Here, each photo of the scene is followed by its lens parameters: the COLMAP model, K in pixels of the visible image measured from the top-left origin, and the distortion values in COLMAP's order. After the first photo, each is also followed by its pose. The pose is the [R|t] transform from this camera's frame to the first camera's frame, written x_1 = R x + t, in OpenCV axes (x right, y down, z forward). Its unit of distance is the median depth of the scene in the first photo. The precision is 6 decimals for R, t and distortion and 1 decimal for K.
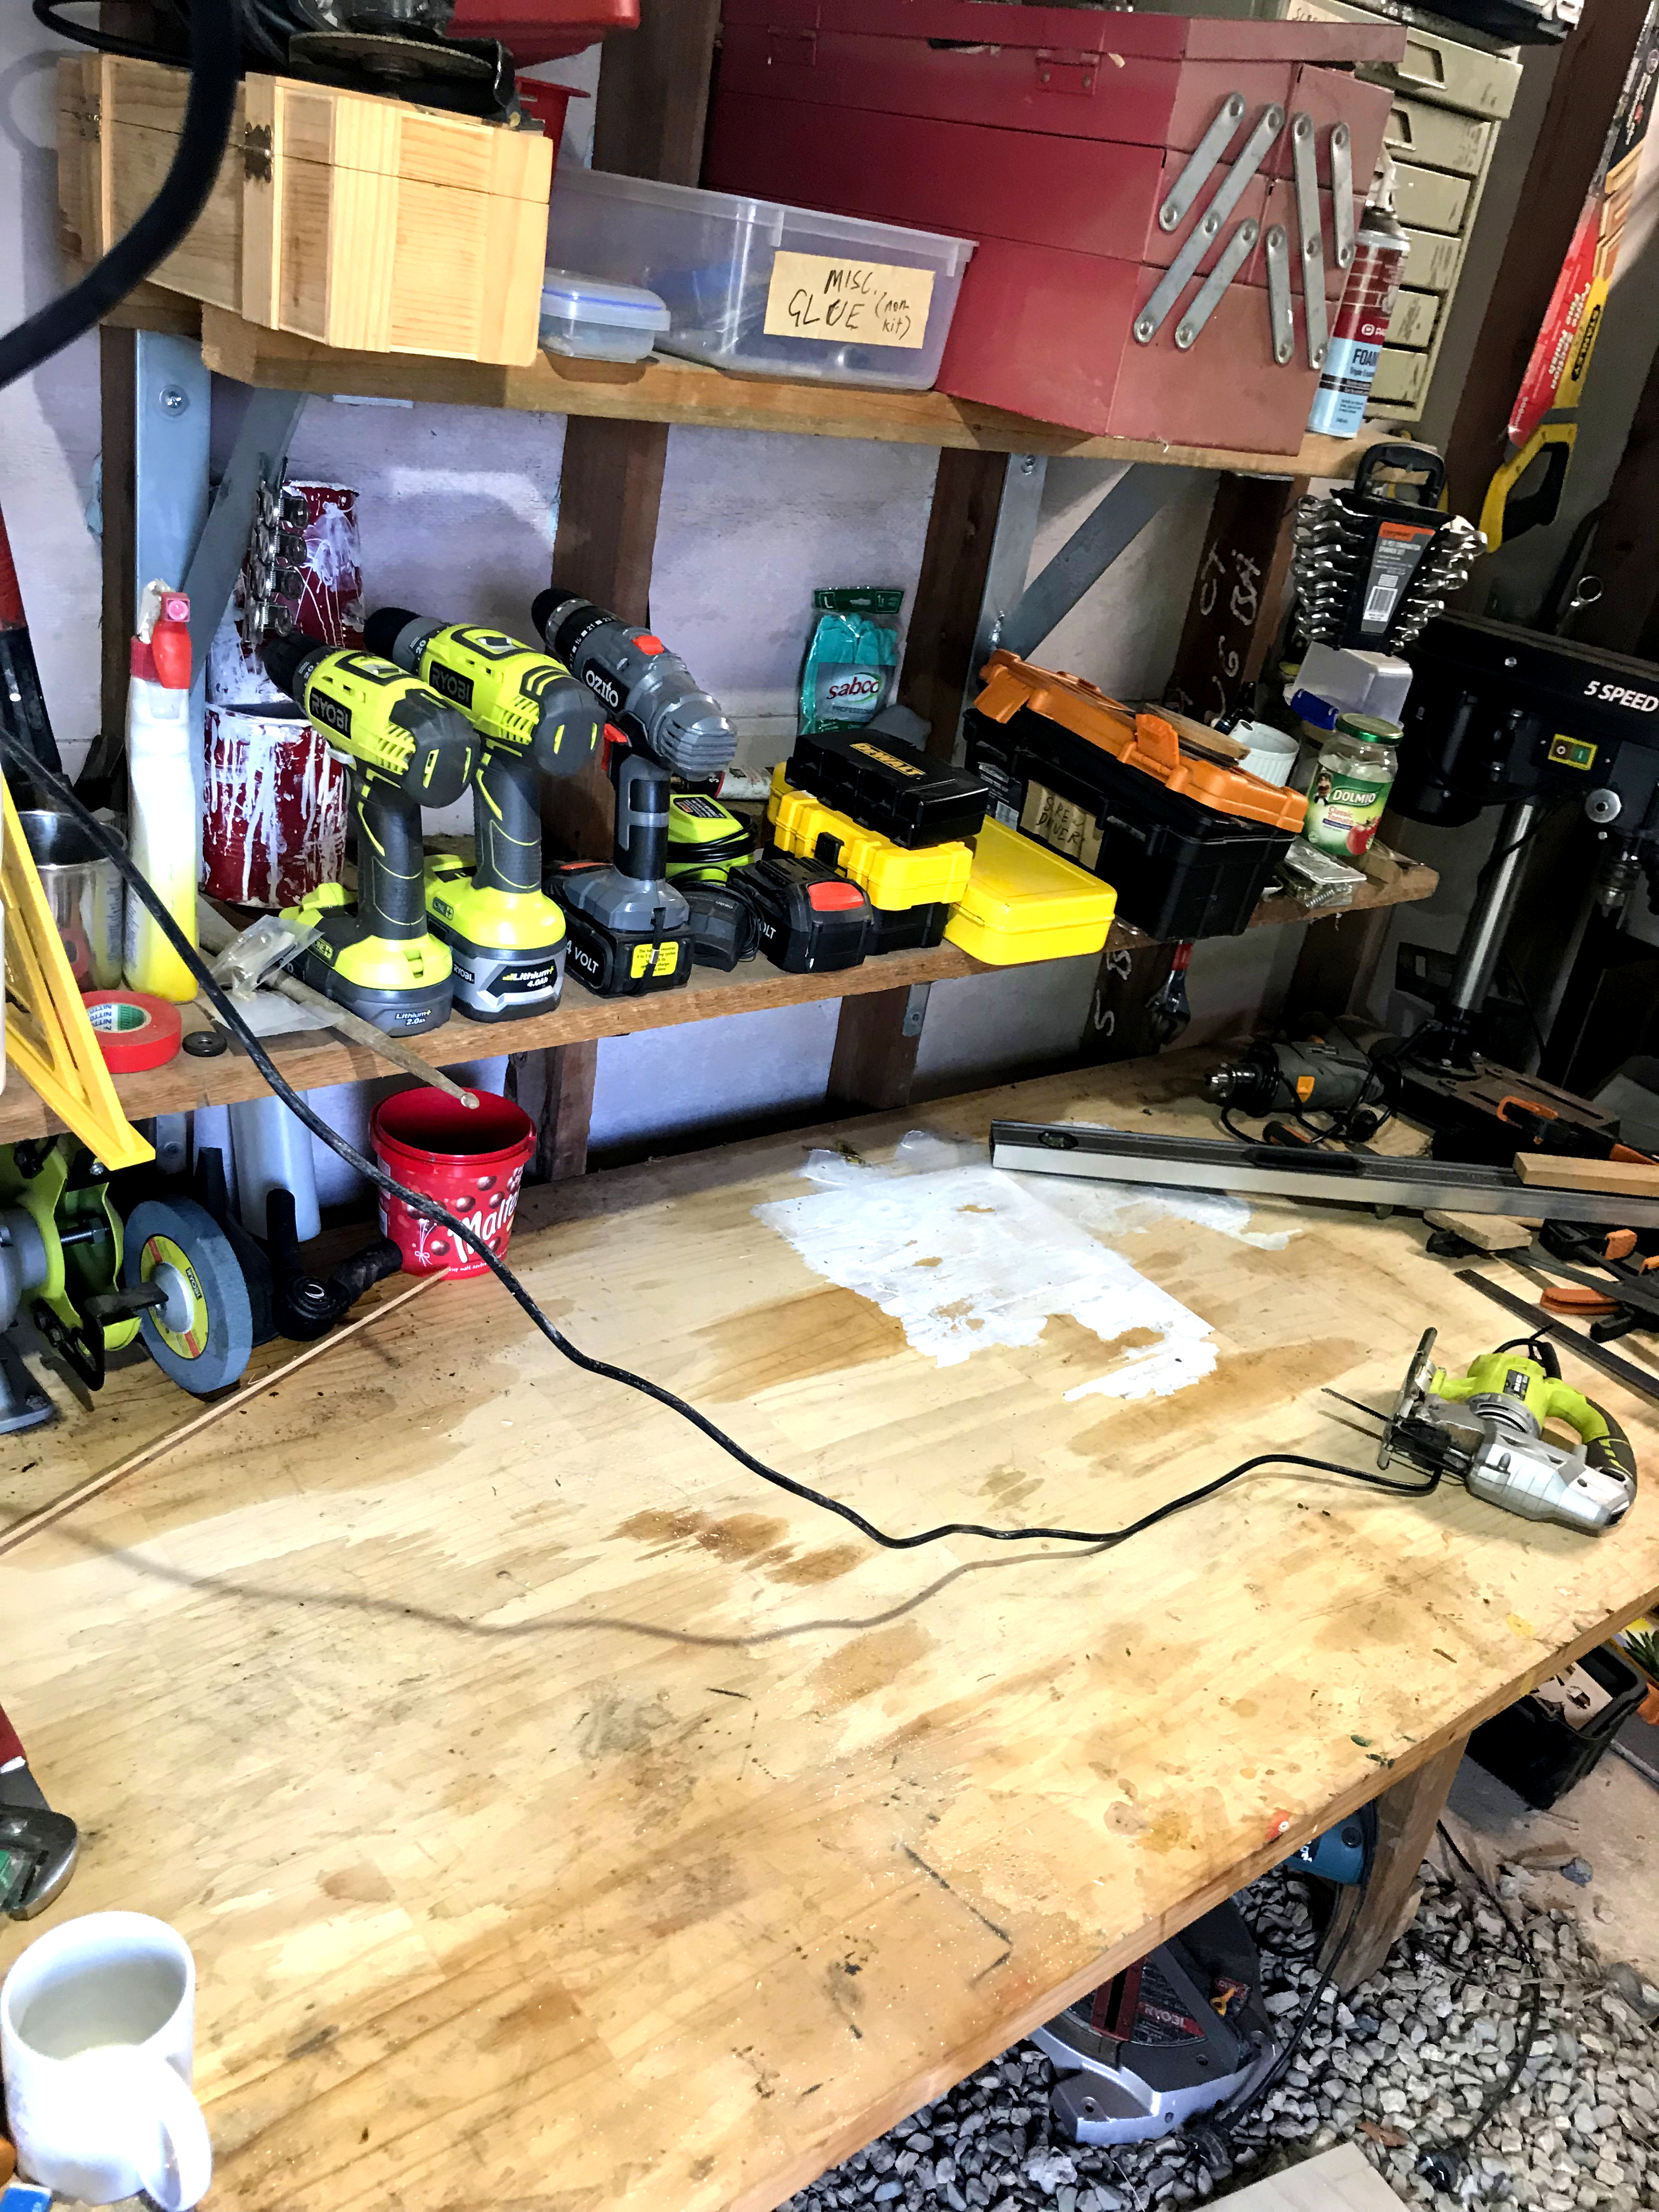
lens RADIAL K [[1803.9, 0, 829.5], [0, 1803.9, 1106.0], [0, 0, 1]] dist [-0.006391, -0.007924]
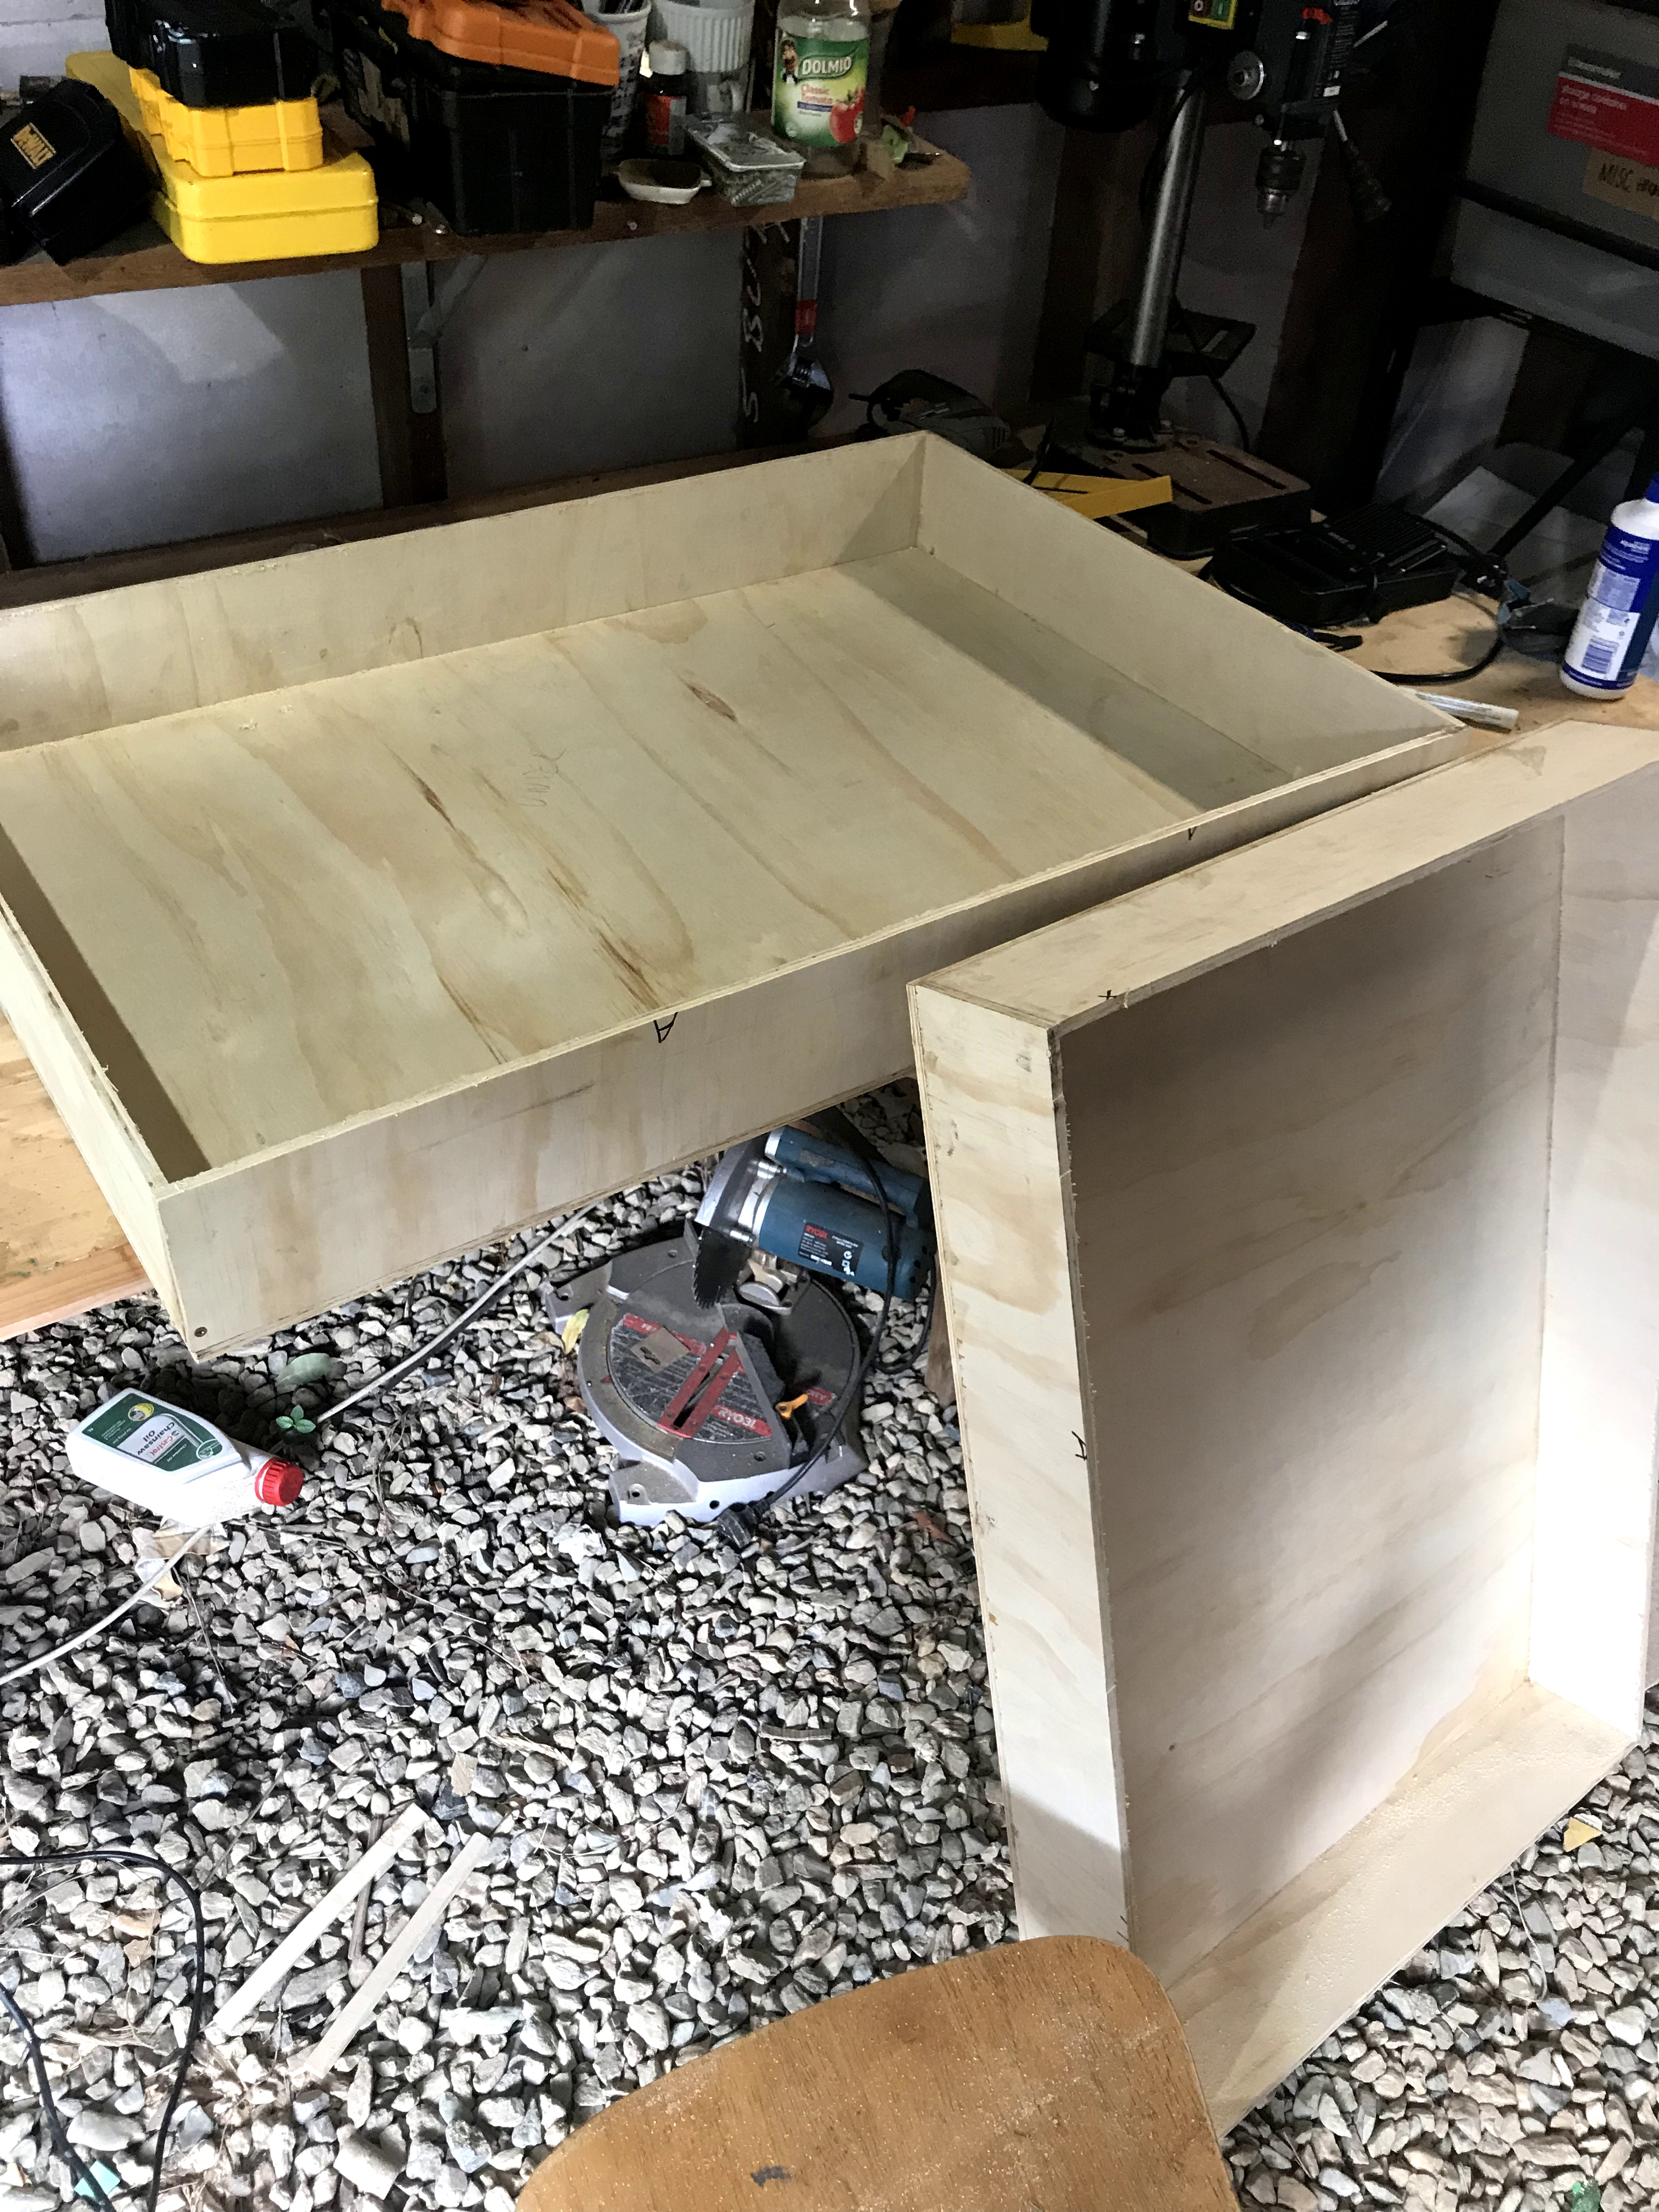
lens RADIAL K [[1803.9, 0, 829.5], [0, 1803.9, 1106.0], [0, 0, 1]] dist [-0.006391, -0.007924]
pose [[0.990936, 0.002855, -0.134301, 0.392018], [0.031054, 0.967824, 0.249705, 0.084972], [0.130693, -0.251613, 0.958963, 0.074989]]
